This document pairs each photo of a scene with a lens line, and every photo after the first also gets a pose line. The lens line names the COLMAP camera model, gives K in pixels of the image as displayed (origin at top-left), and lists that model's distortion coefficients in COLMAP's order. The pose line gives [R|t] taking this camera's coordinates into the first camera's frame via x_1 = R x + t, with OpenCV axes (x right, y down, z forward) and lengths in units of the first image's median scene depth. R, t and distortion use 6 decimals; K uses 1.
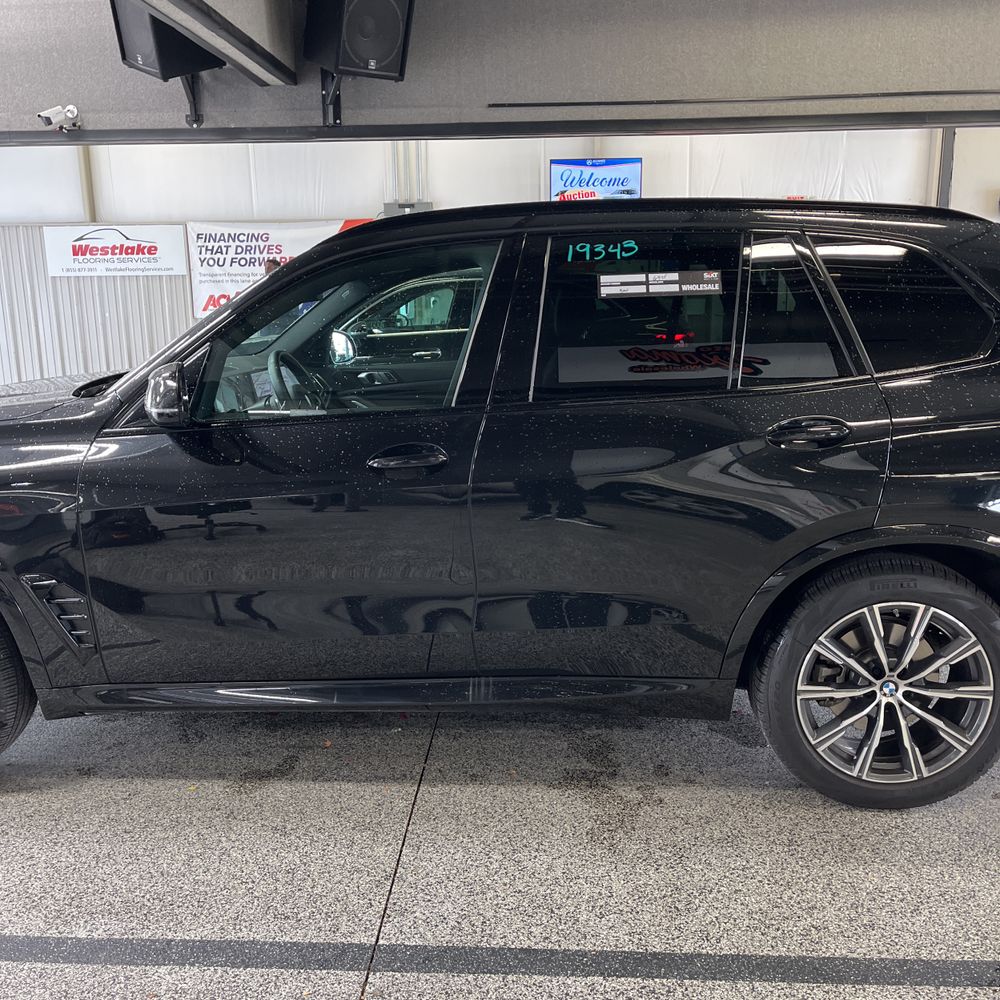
lens RADIAL K [[1008.7, 0, 502.4], [0, 1008.7, 509.2], [0, 0, 1]] dist [0.040116, -0.041023]
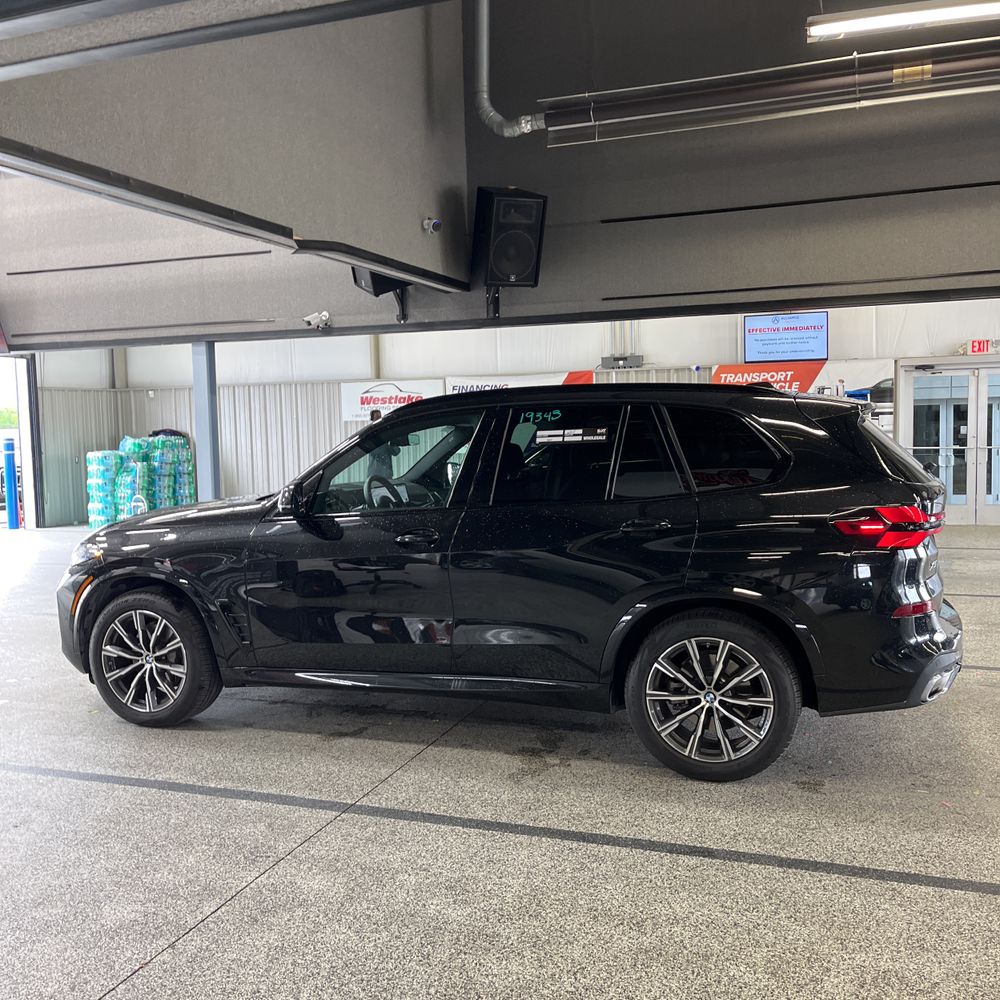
lens RADIAL K [[1008.4, 0, 507.9], [0, 1008.4, 499.4], [0, 0, 1]] dist [0.063506, -0.114095]
pose [[0.957369, 0.011868, -0.288624, 0.525138], [-0.051548, 0.990138, -0.130270, 0.096578], [0.284231, 0.139595, 0.948539, -0.560895]]
